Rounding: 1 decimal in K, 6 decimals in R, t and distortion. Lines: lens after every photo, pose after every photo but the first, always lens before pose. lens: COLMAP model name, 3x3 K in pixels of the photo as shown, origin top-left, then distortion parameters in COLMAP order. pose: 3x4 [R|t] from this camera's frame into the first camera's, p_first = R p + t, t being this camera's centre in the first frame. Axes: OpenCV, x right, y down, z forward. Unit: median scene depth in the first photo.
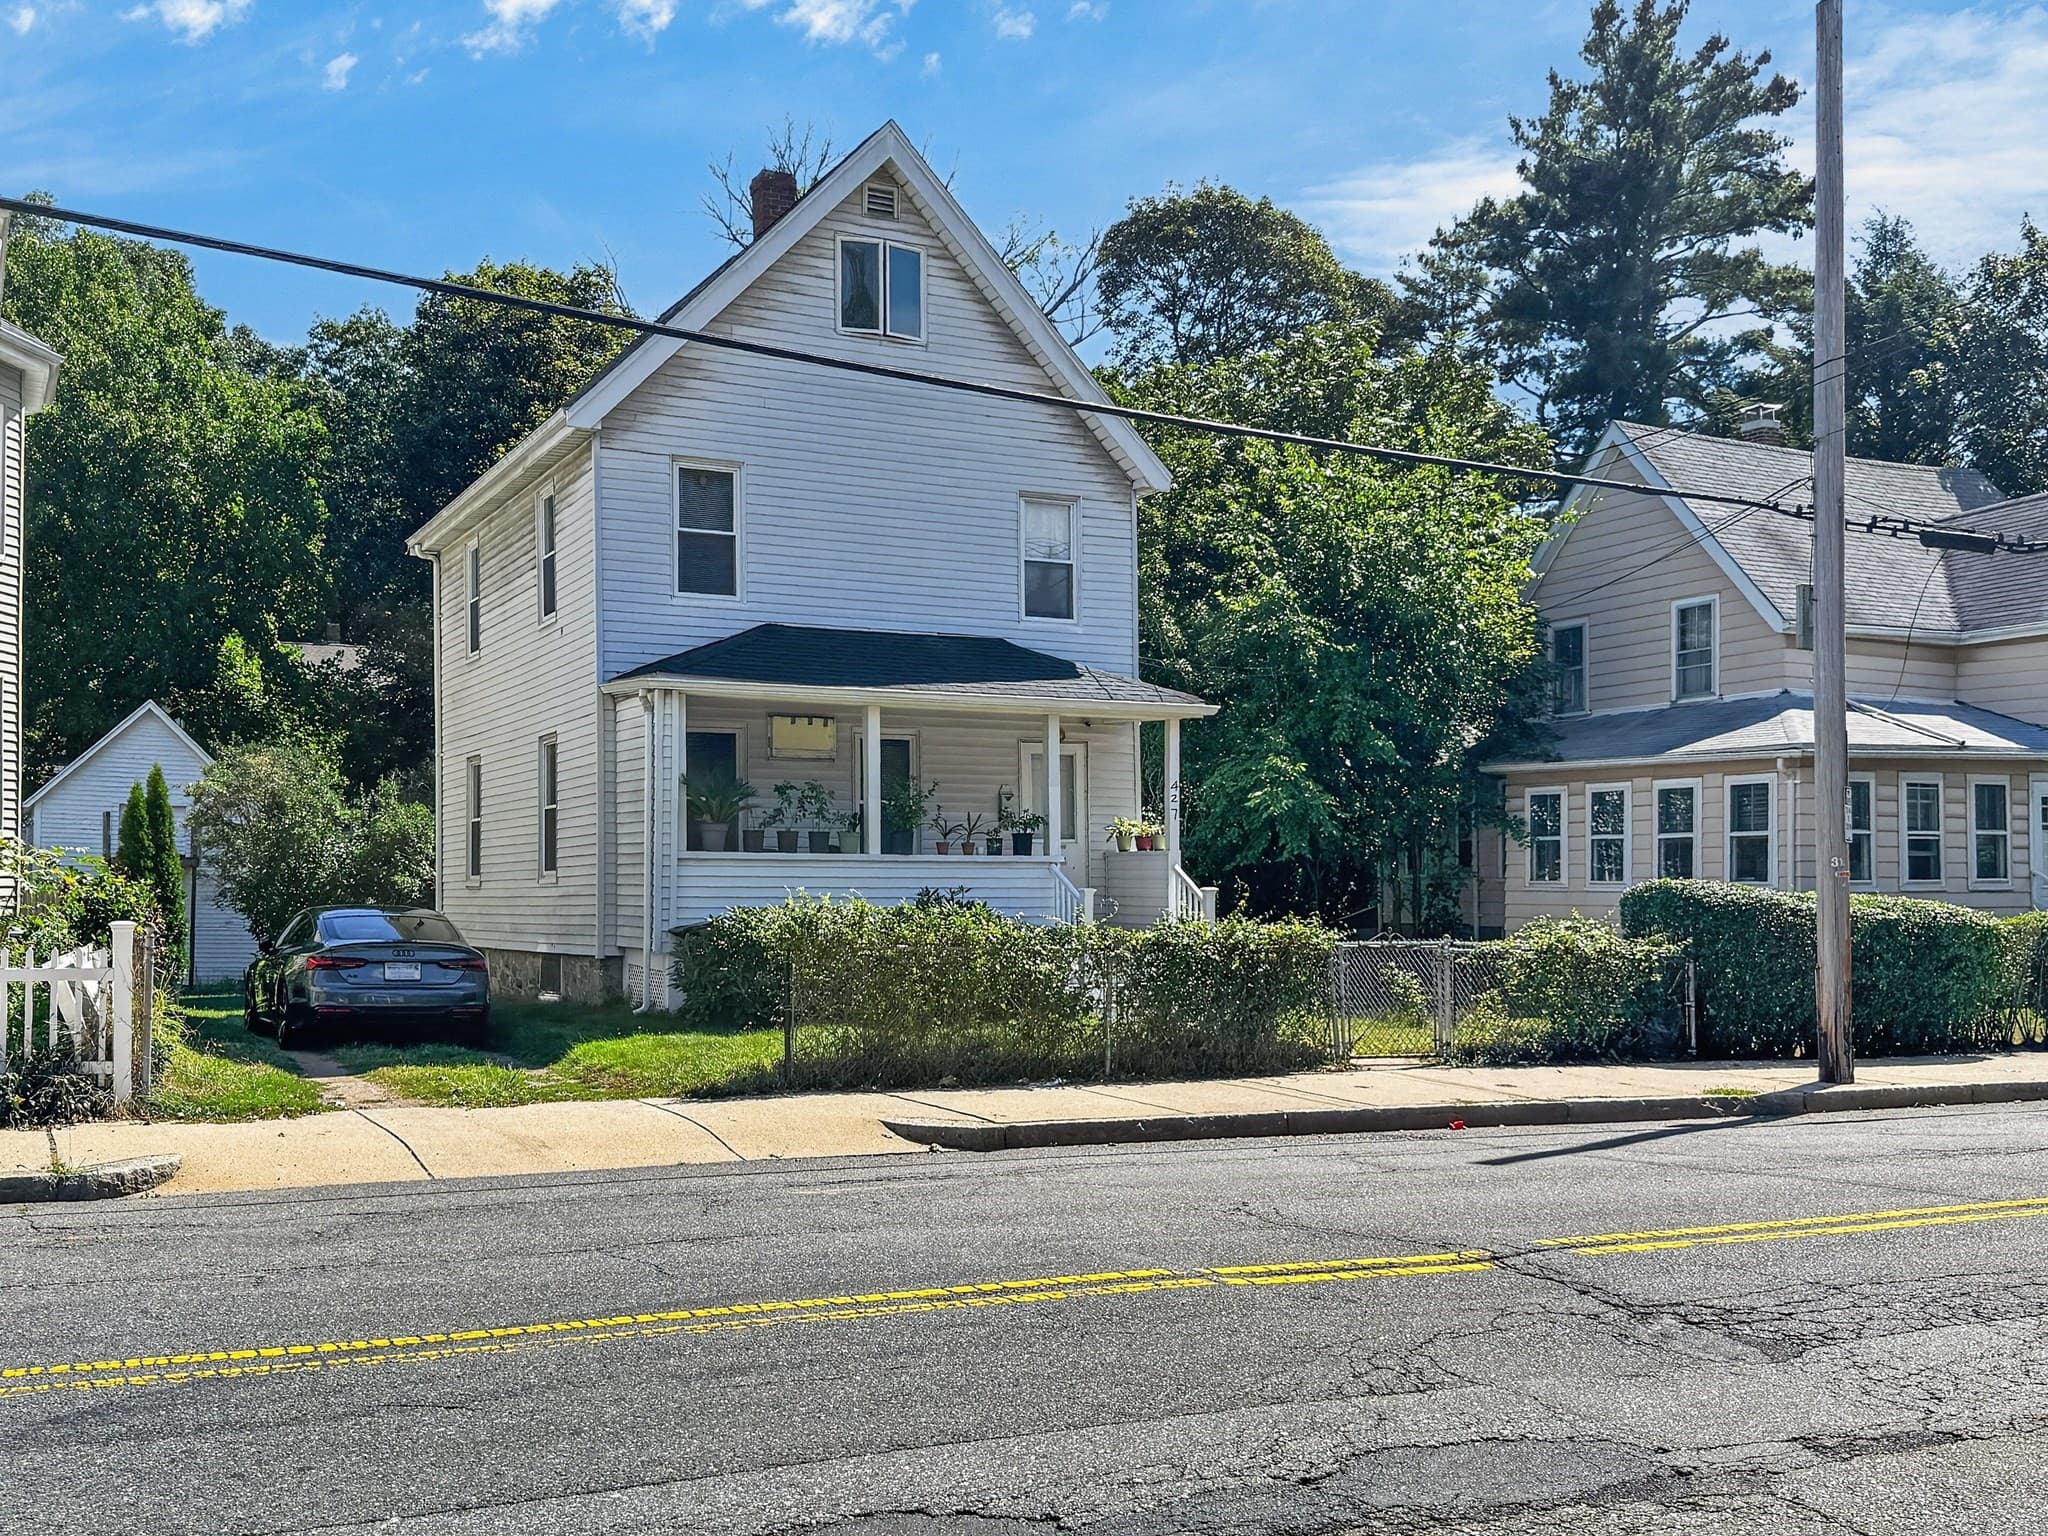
lens RADIAL K [[1999.8, 0, 1054.6], [0, 1999.8, 838.5], [0, 0, 1]] dist [0.107485, -0.196017]
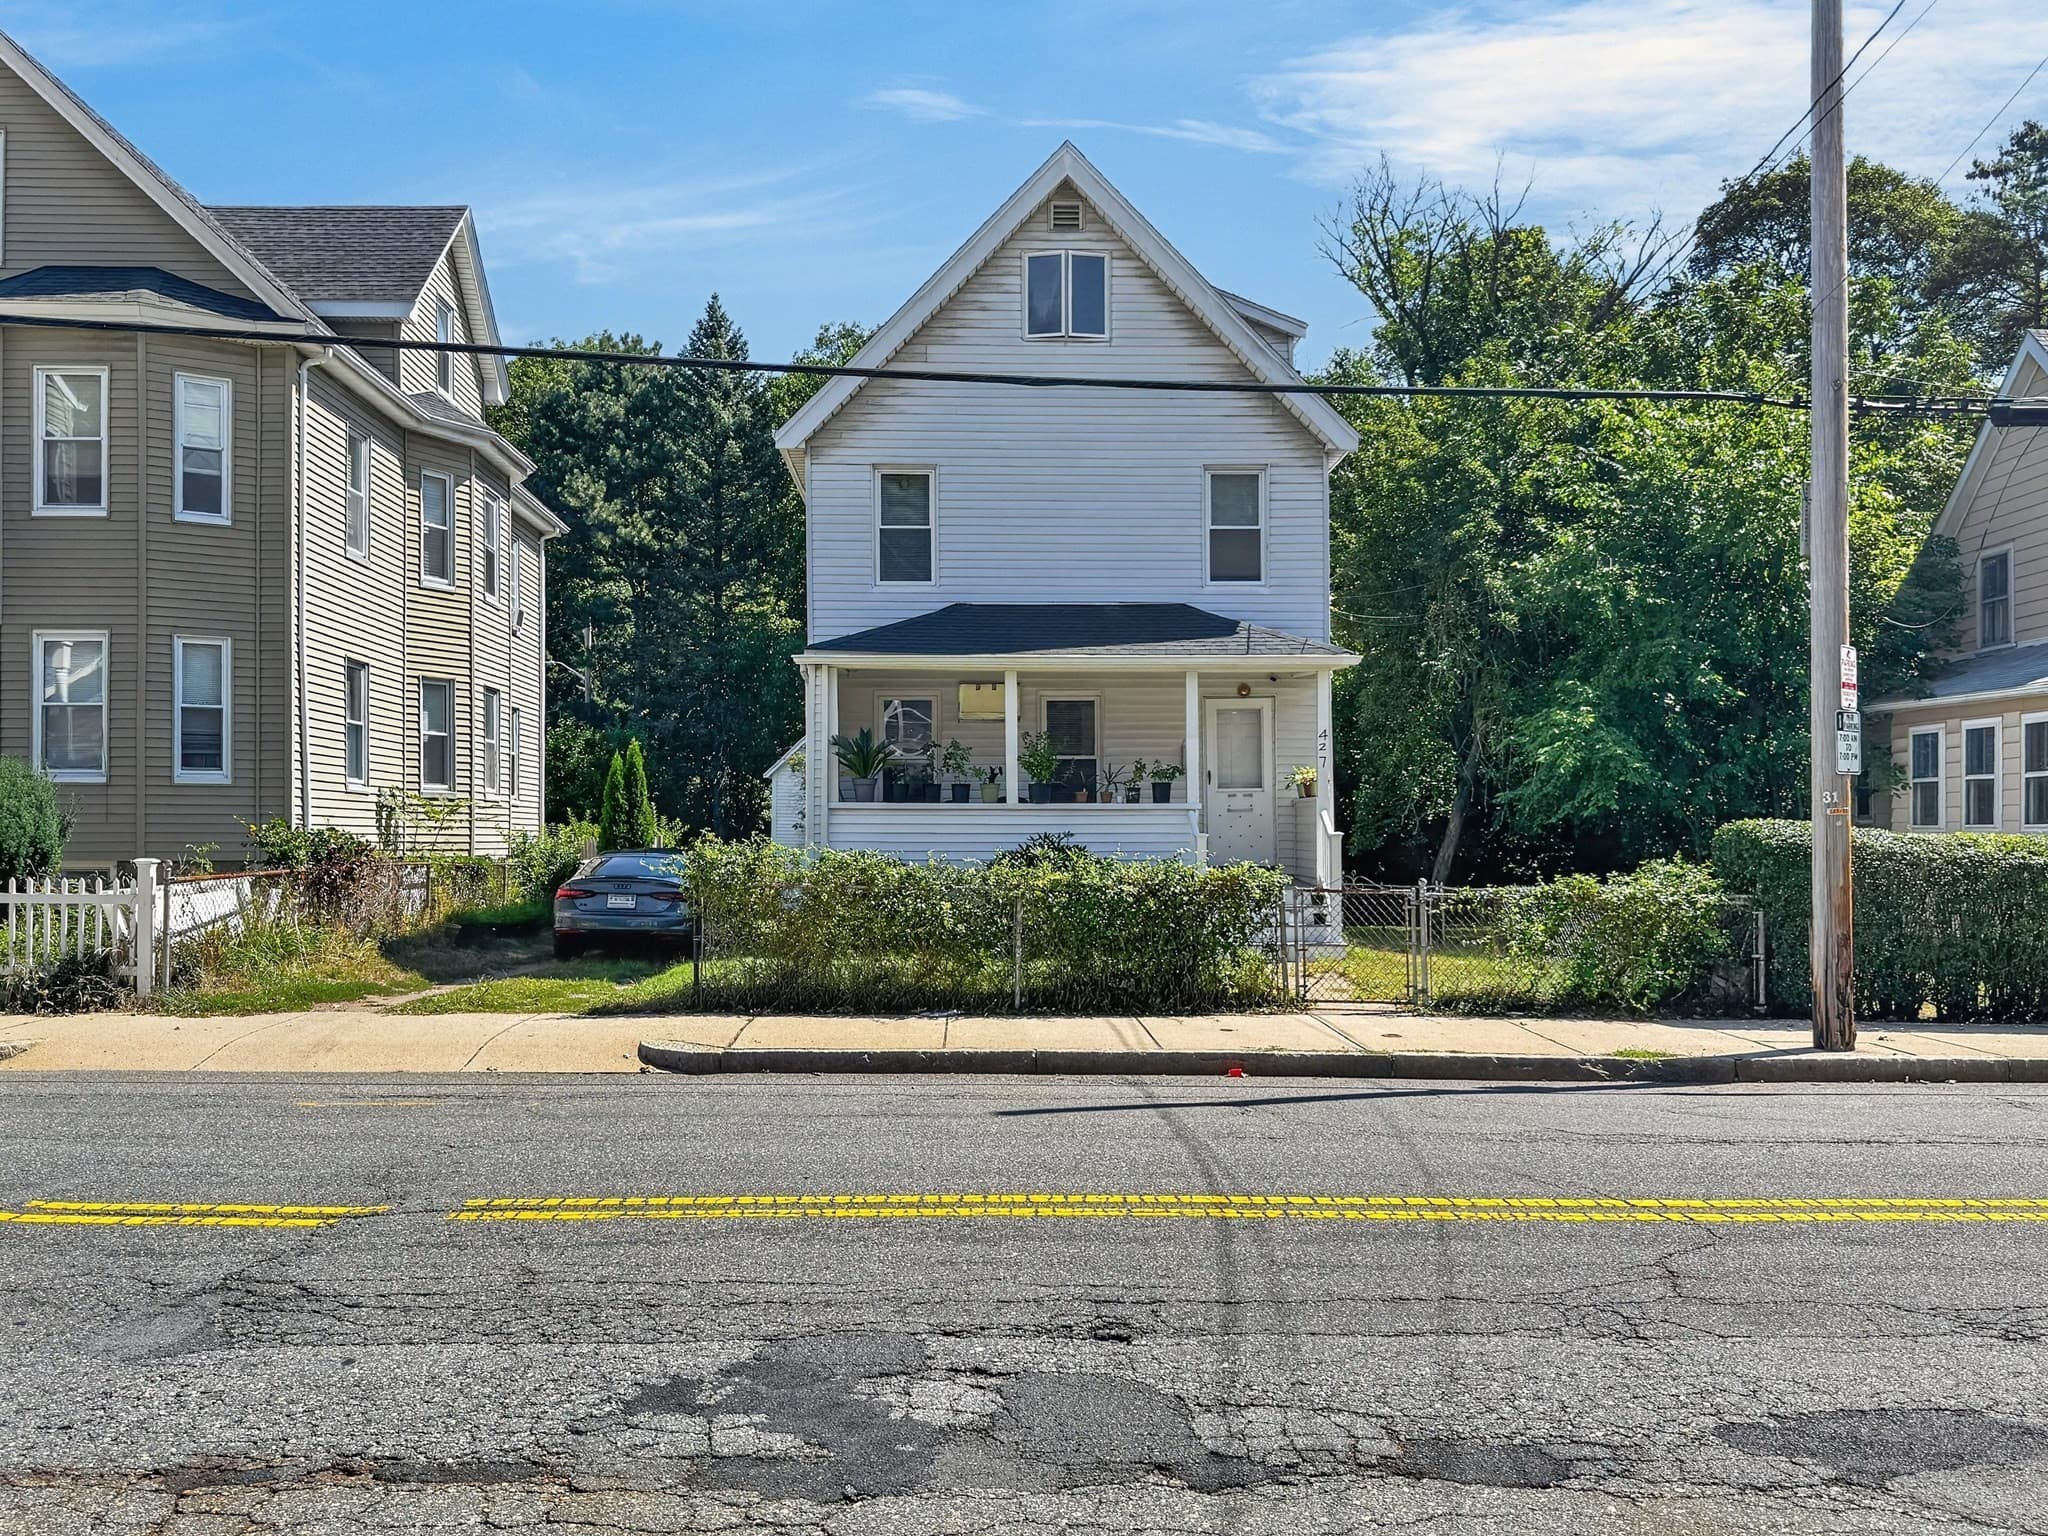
lens RADIAL K [[1672.2, 0, 1056.9], [0, 1672.2, 821.7], [0, 0, 1]] dist [0.088301, -0.149682]
pose [[0.904569, -0.008376, -0.426245, 0.313877], [0.014105, 0.999848, 0.010285, 0.008307], [0.426094, -0.015316, 0.904549, 0.158577]]
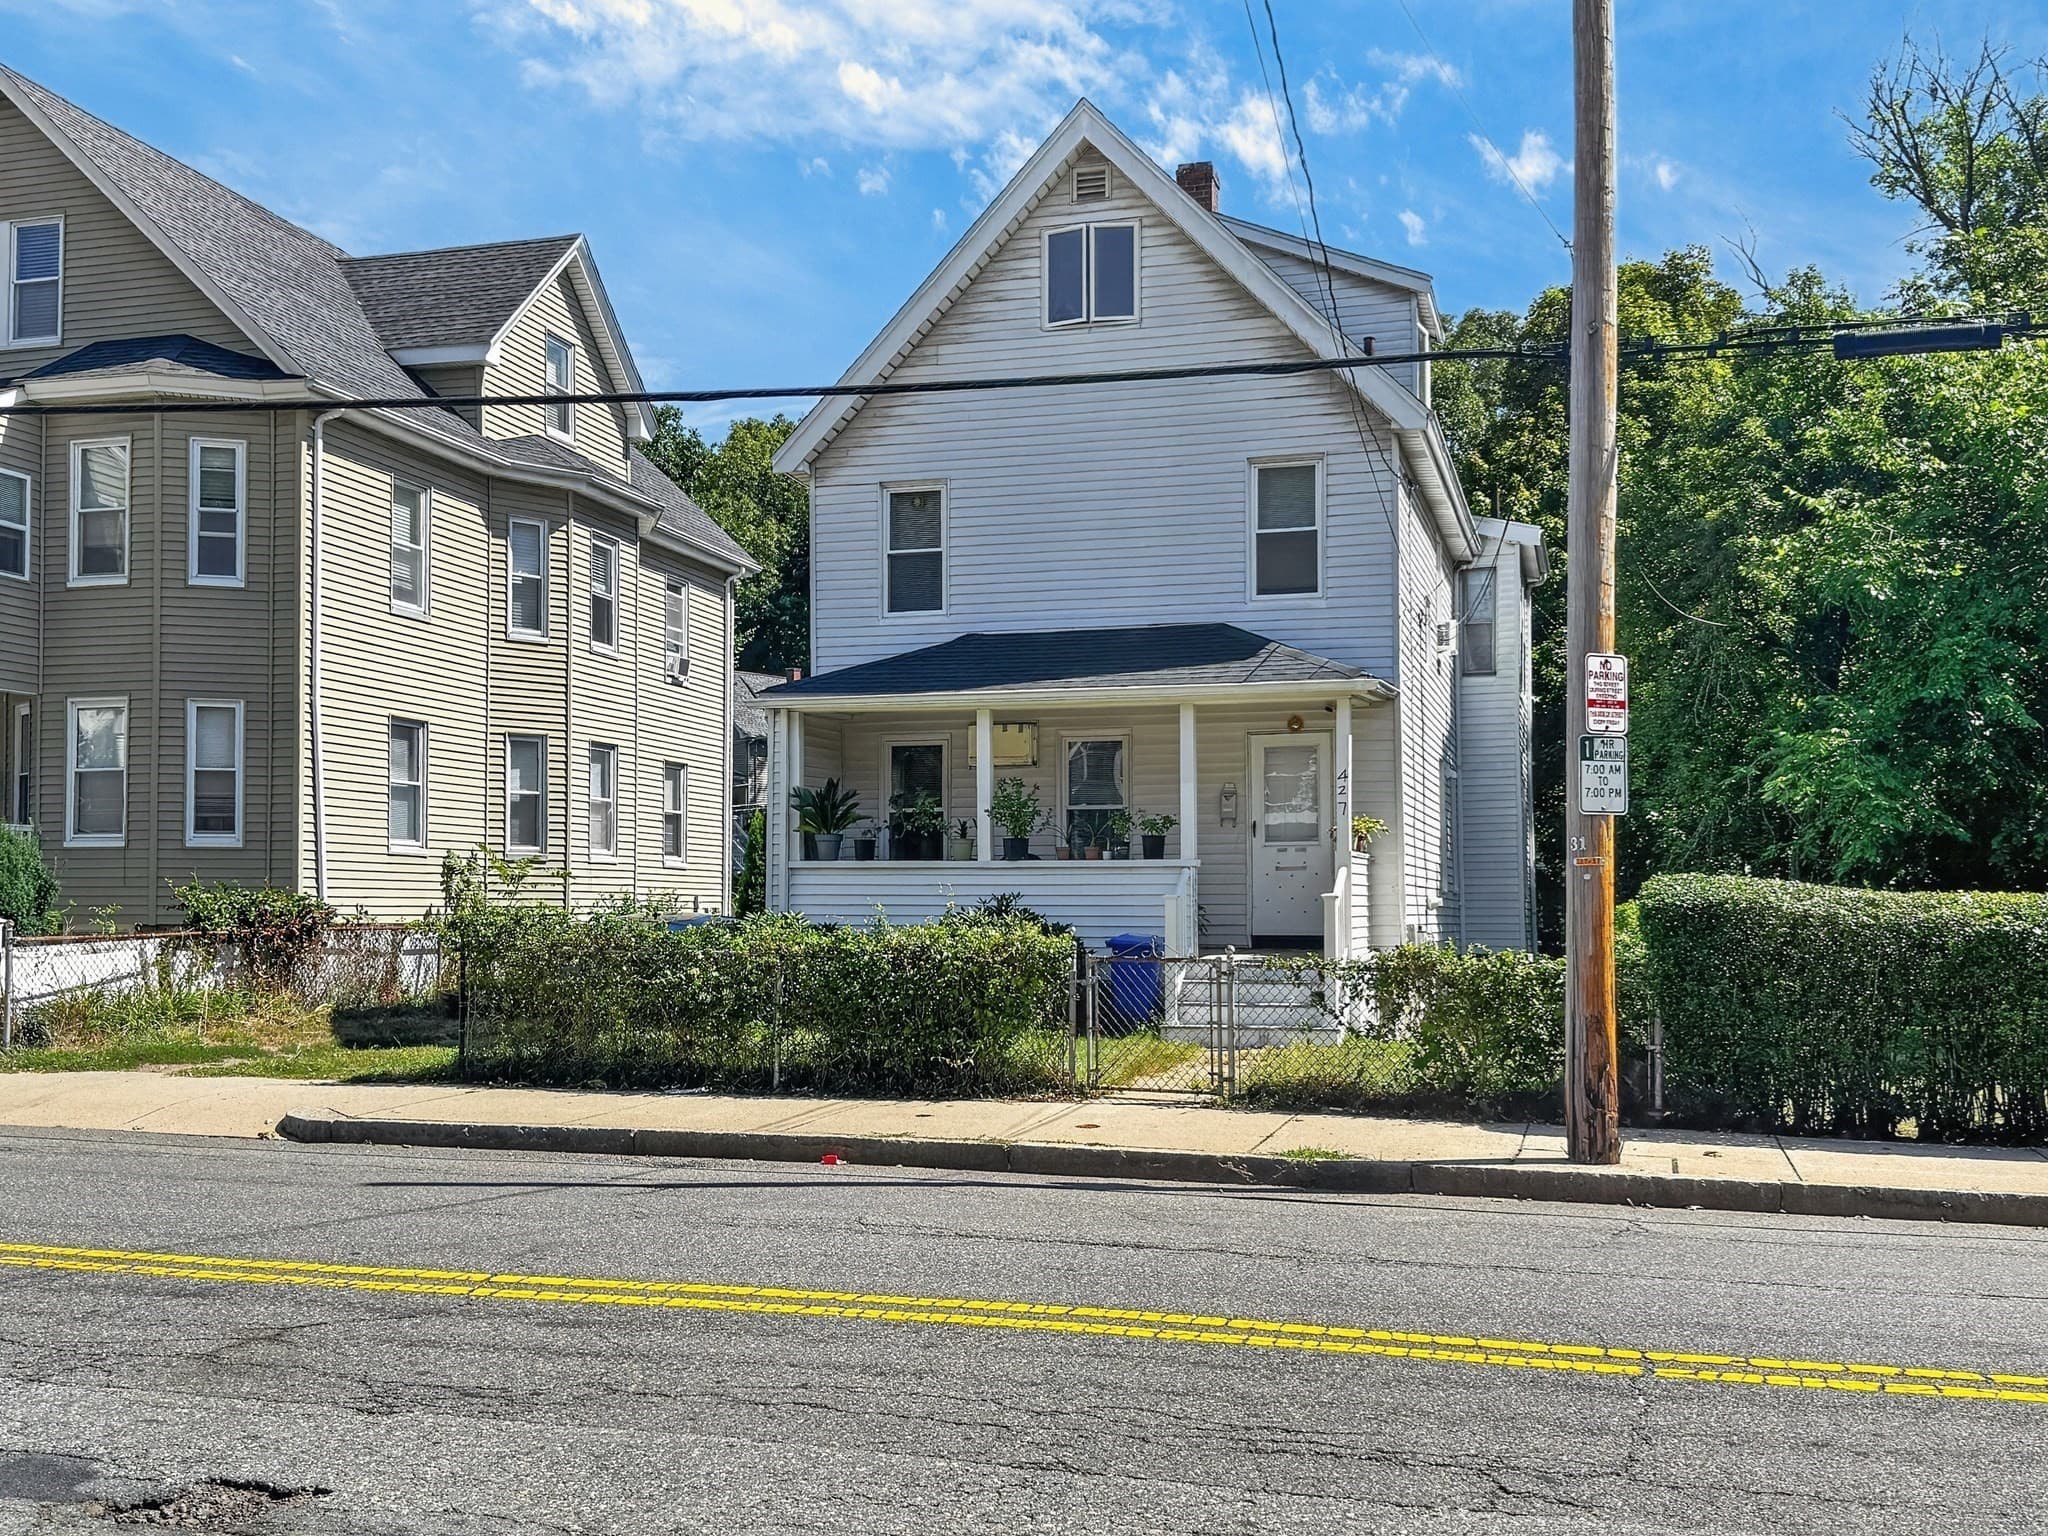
lens RADIAL K [[1999.8, 0, 1054.6], [0, 1999.8, 838.5], [0, 0, 1]] dist [0.107485, -0.196017]
pose [[0.731245, -0.028054, -0.681538, 0.570089], [0.018832, 0.999603, -0.020941, 0.017201], [0.681855, 0.002479, 0.731483, 0.294959]]
